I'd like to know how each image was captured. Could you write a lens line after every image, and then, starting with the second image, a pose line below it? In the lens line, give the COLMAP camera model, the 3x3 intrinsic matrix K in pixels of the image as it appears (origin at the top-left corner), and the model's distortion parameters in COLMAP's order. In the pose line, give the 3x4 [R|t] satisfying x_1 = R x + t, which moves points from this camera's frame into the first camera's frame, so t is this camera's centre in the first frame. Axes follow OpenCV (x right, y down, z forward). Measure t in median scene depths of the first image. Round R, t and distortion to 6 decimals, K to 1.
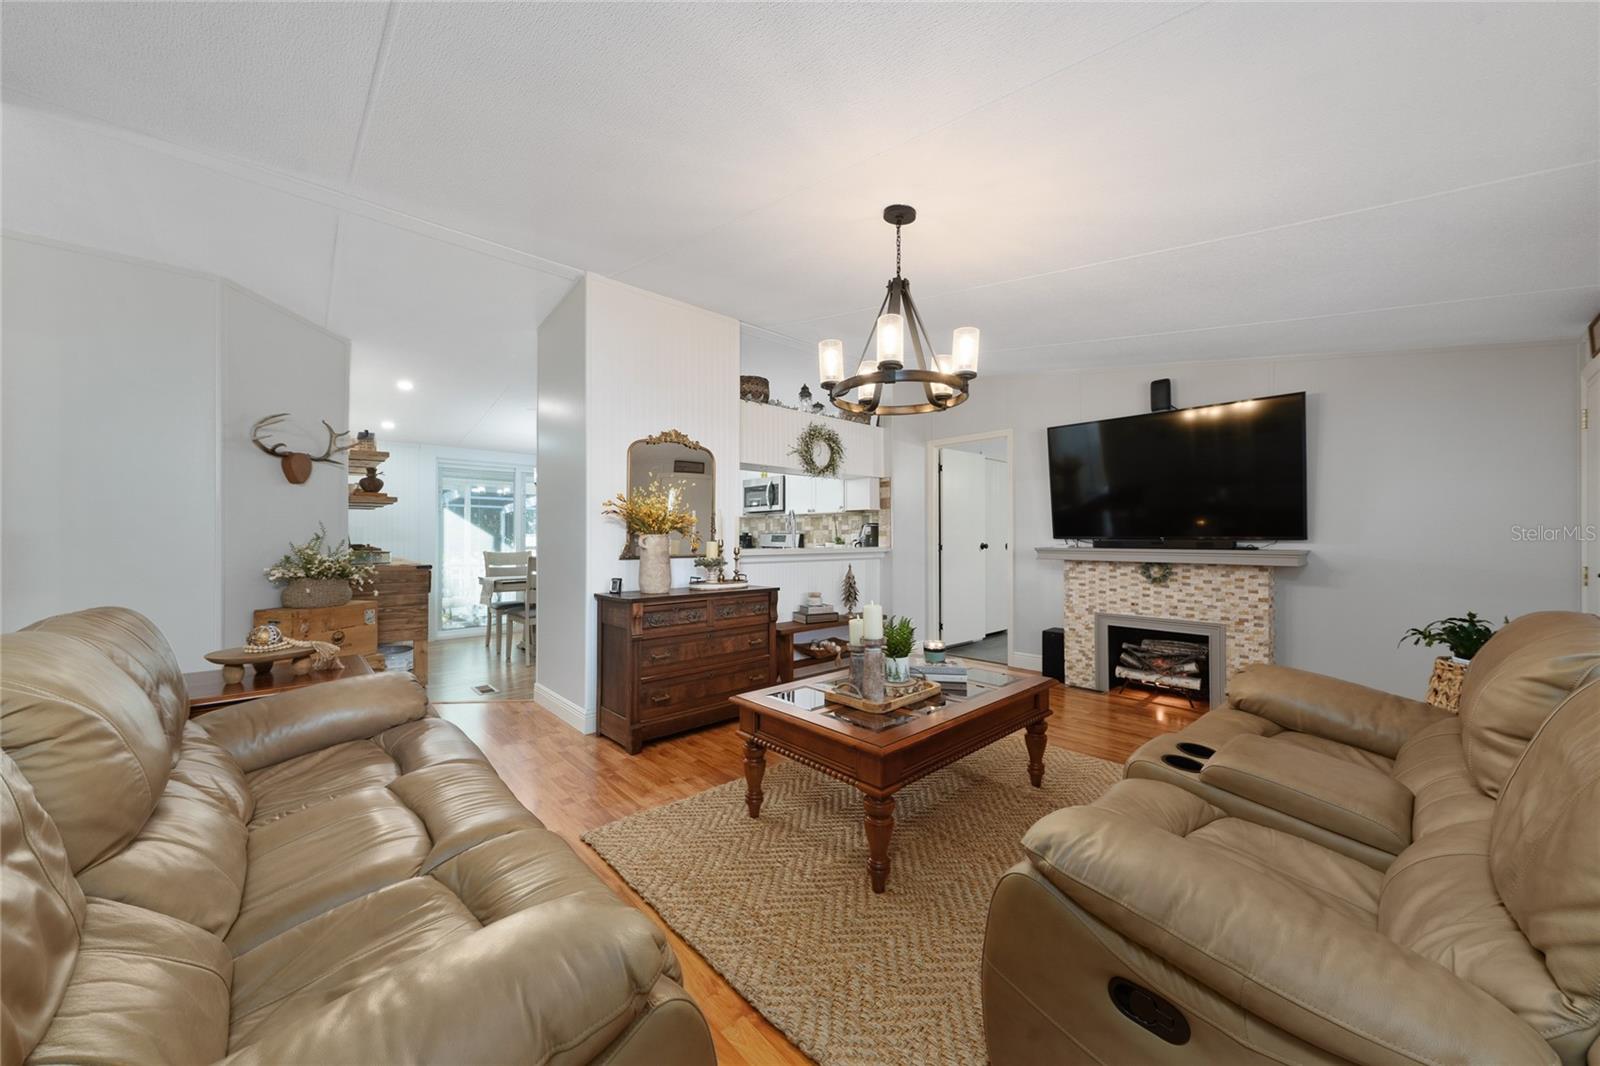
lens RADIAL K [[548.9, 0, 800.0], [0, 548.9, 533.0], [0, 0, 1]] dist [-0.001118, -0.000121]
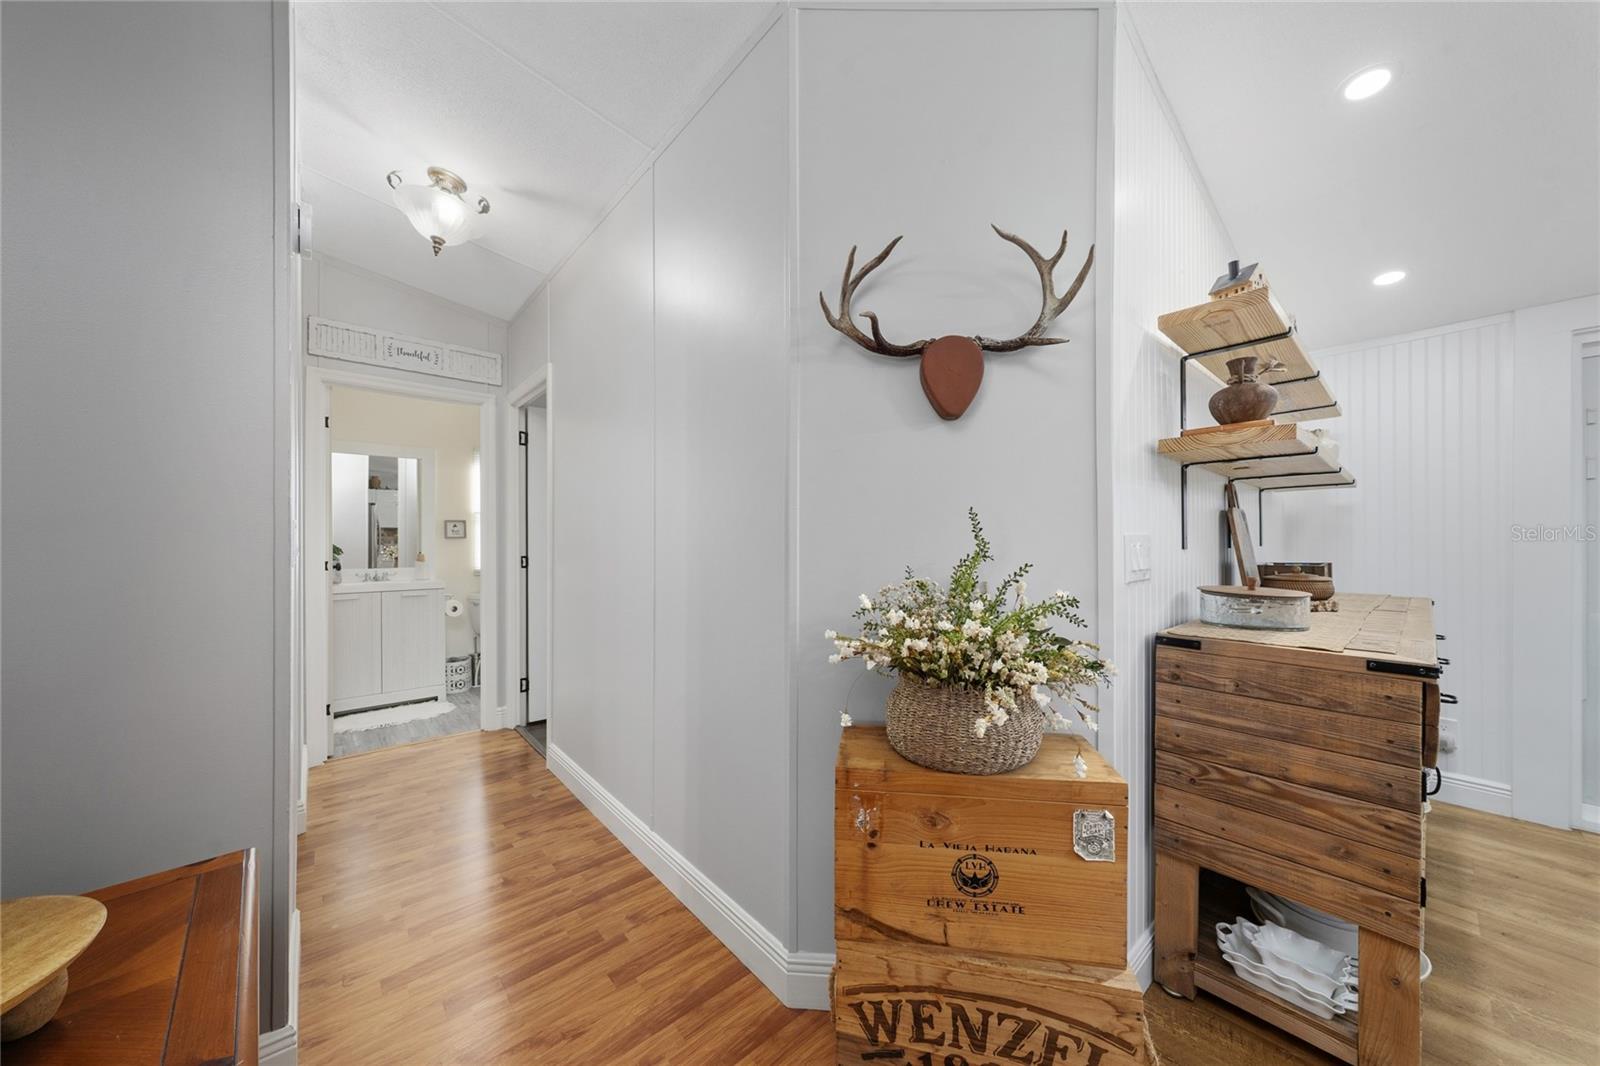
lens RADIAL K [[548.9, 0, 800.0], [0, 548.9, 533.0], [0, 0, 1]] dist [-0.001118, -0.000121]
pose [[-0.025183, 0.006573, -0.999661, -0.412723], [0.004412, 0.999969, 0.006464, -0.007887], [0.999673, -0.004247, -0.025211, 0.716078]]
